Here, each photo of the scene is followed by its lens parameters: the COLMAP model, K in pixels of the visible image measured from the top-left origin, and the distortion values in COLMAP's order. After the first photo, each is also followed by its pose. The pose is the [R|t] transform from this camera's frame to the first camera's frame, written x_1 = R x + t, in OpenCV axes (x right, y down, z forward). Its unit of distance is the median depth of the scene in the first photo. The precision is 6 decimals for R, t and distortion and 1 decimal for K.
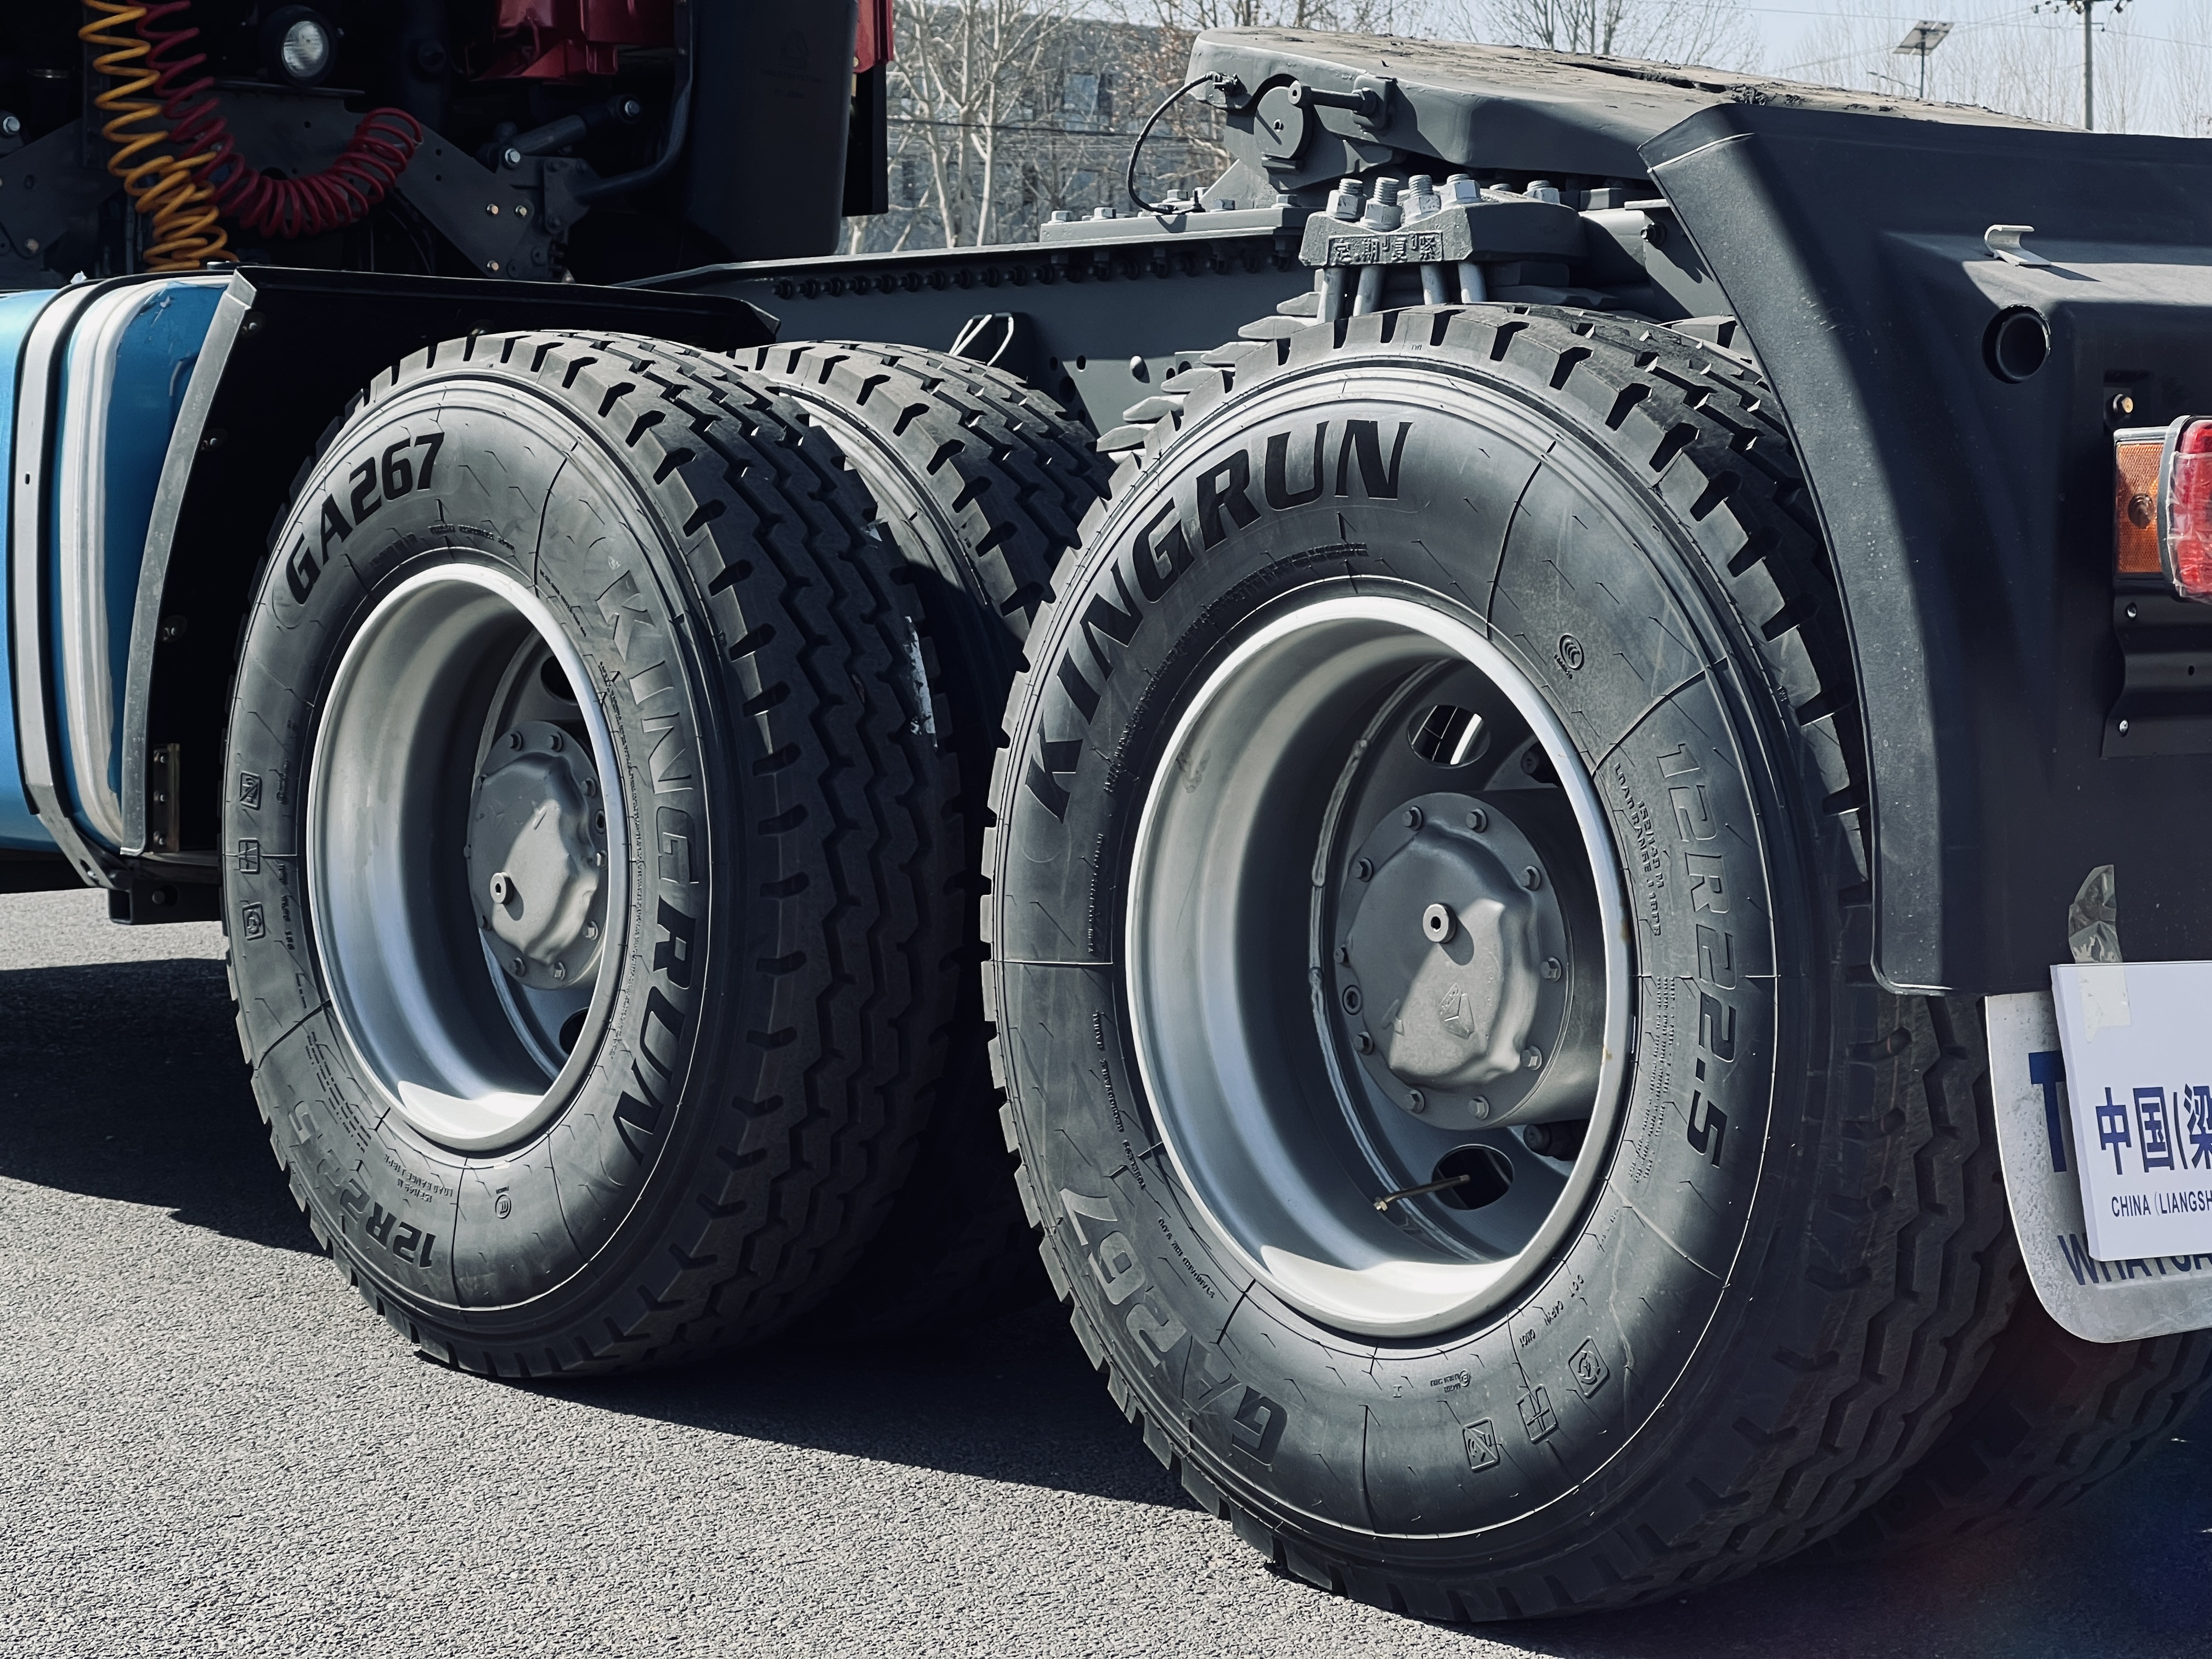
lens RADIAL K [[4987.9, 0, 1106.6], [0, 4987.9, 824.5], [0, 0, 1]] dist [0.133782, 0.000000]
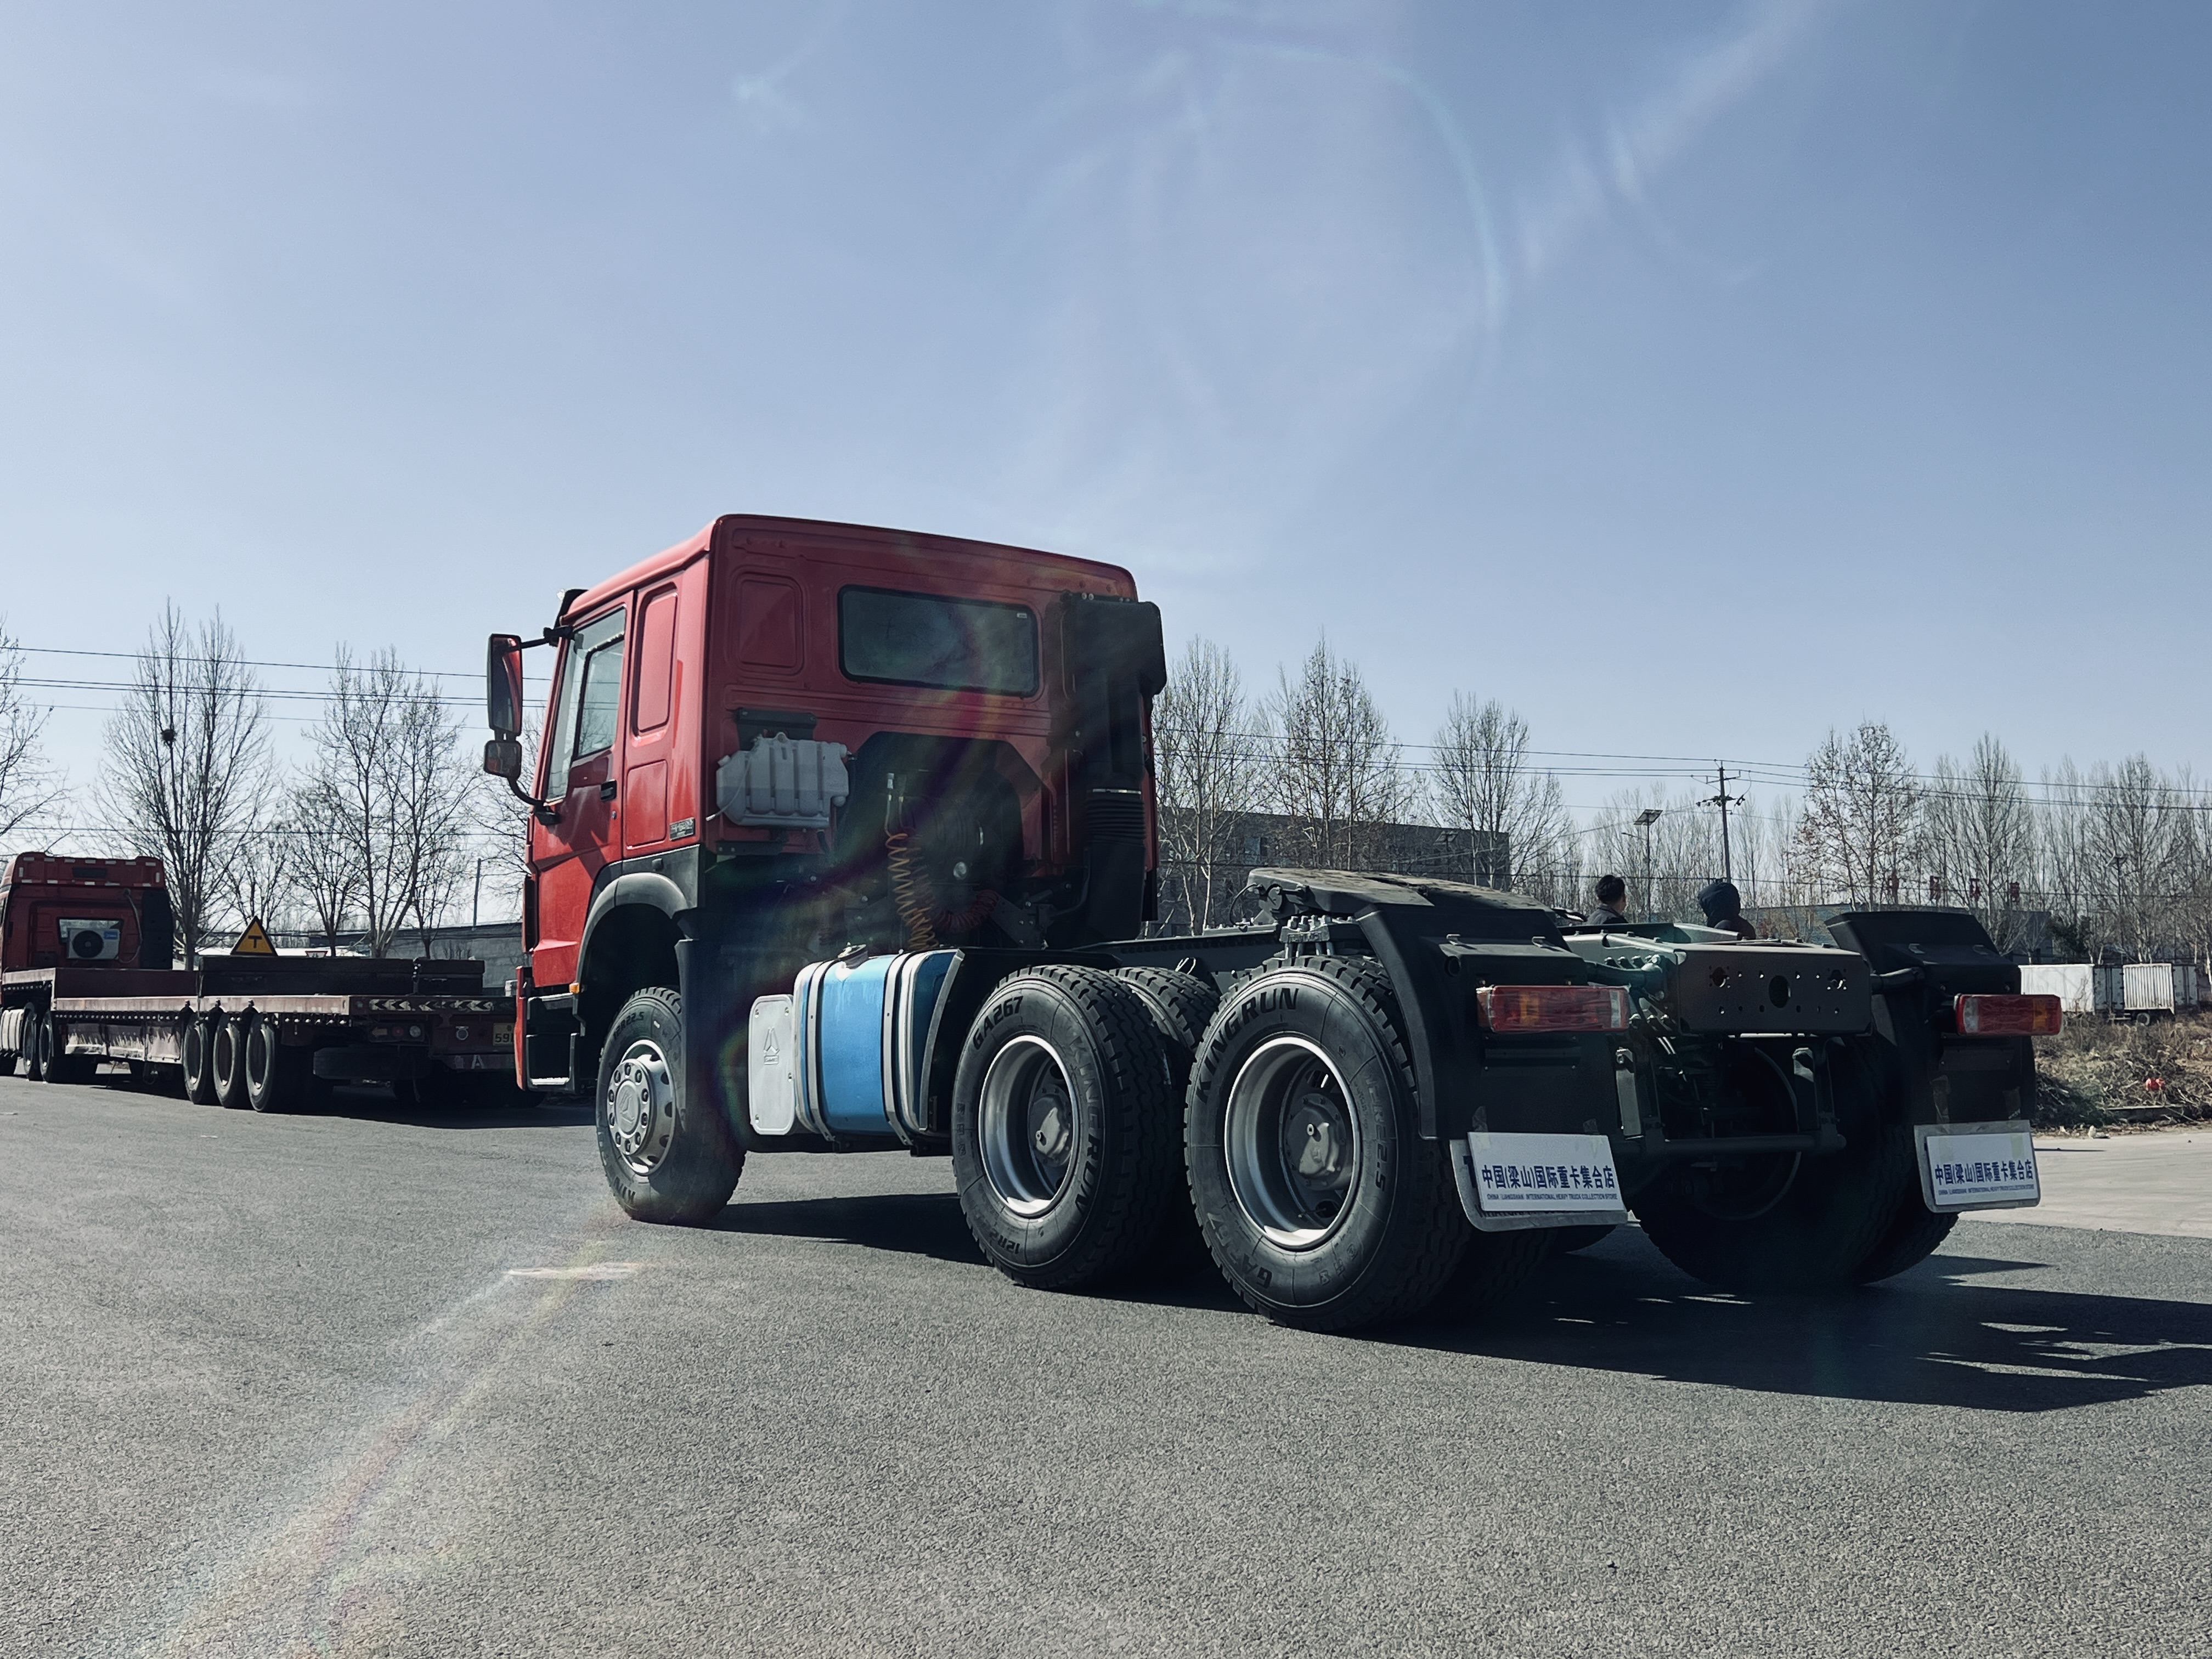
lens RADIAL K [[2380.4, 0, 1102.3], [0, 2380.4, 816.3], [0, 0, 1]] dist [0.199142, 0.000000]
pose [[0.997497, -0.017517, -0.068500, 0.032705], [0.006561, 0.987578, -0.156992, 0.055378], [0.070399, 0.156149, 0.985221, -0.606207]]
